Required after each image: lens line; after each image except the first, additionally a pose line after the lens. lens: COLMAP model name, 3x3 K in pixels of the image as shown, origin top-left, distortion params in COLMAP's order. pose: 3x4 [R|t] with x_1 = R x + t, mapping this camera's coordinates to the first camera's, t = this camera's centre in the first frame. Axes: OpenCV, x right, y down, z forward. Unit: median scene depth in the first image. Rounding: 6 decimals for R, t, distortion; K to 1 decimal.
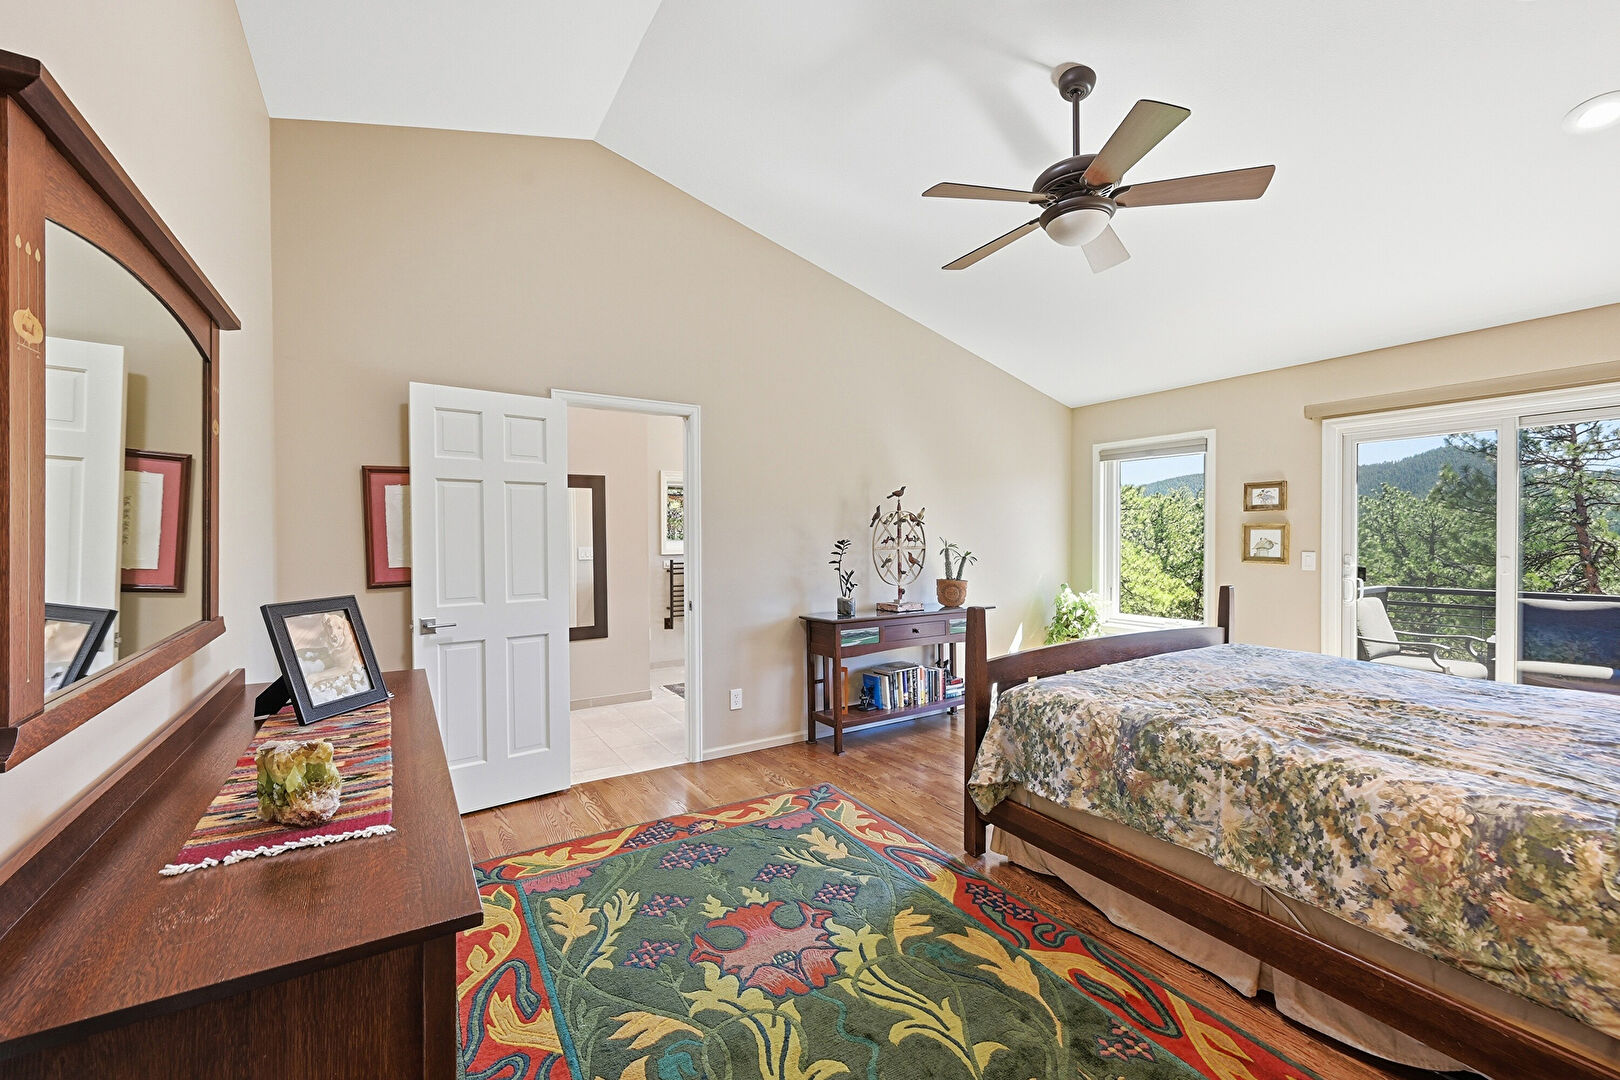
lens RADIAL K [[647.8, 0, 814.6], [0, 647.8, 543.6], [0, 0, 1]] dist [-0.000754, -0.000048]
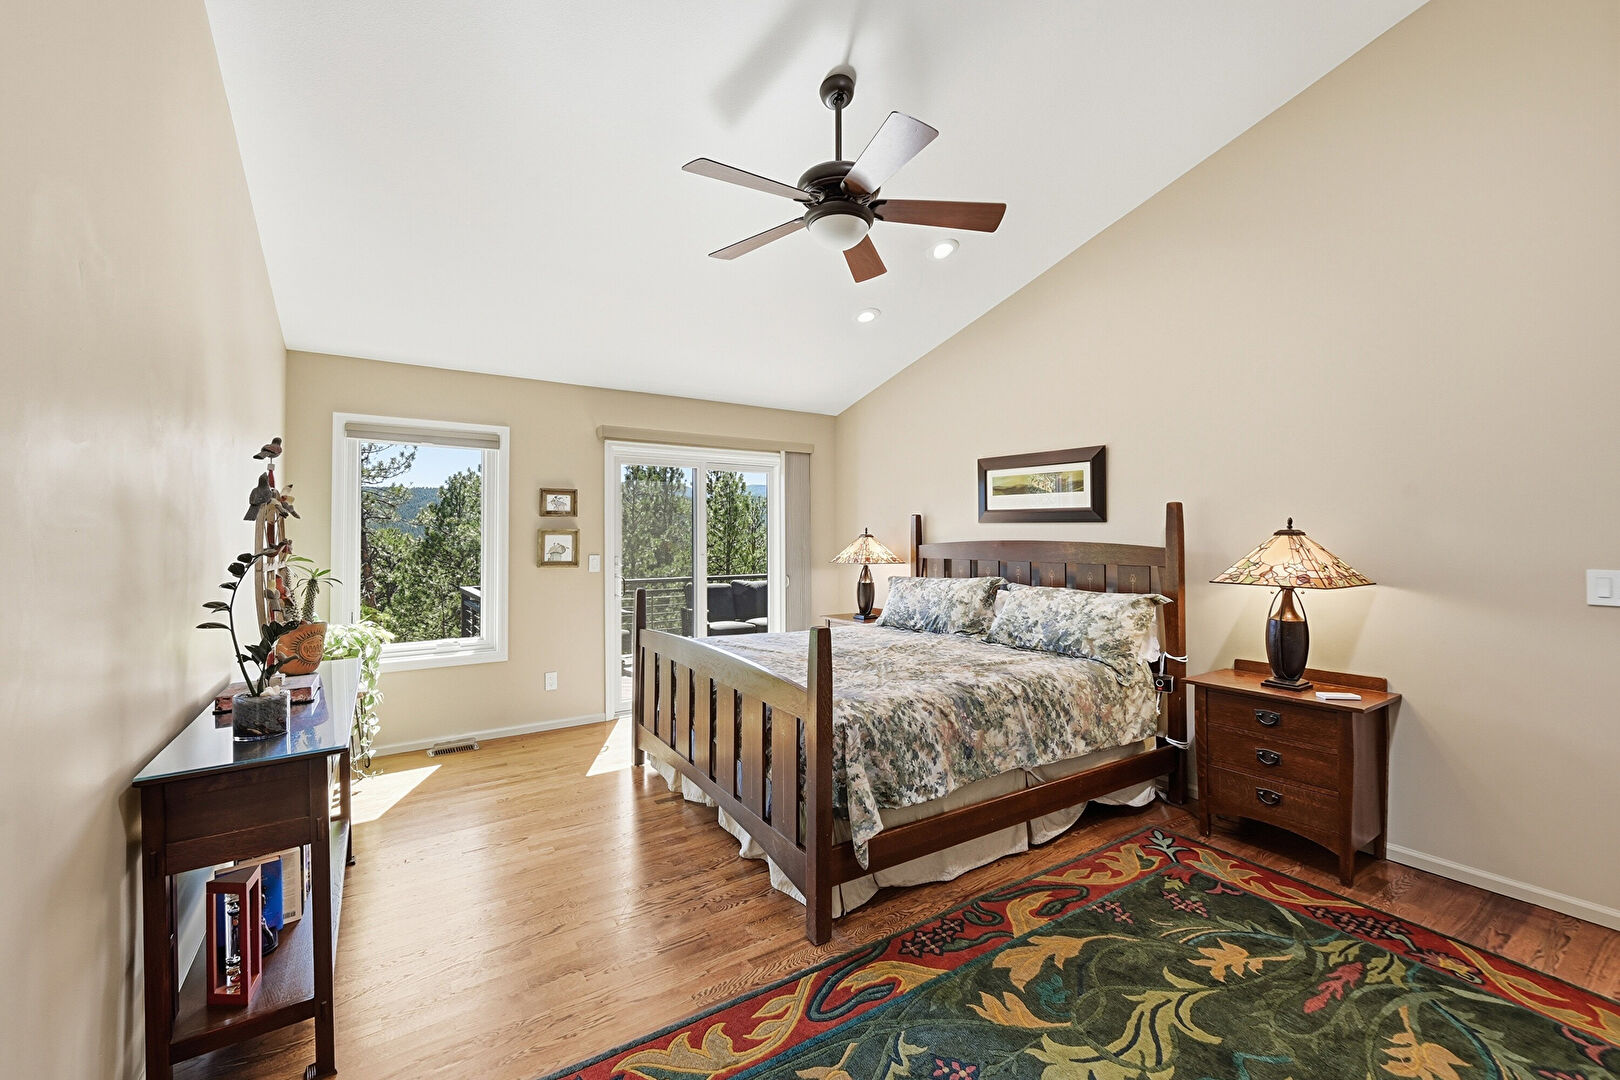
lens RADIAL K [[645.5, 0, 809.0], [0, 645.5, 522.4], [0, 0, 1]] dist [-0.002277, -0.000142]
pose [[-0.001851, 0.028156, 0.999602, -0.625049], [0.016364, 0.999471, -0.028122, -0.011181], [-0.999864, 0.016305, -0.002311, 1.132141]]
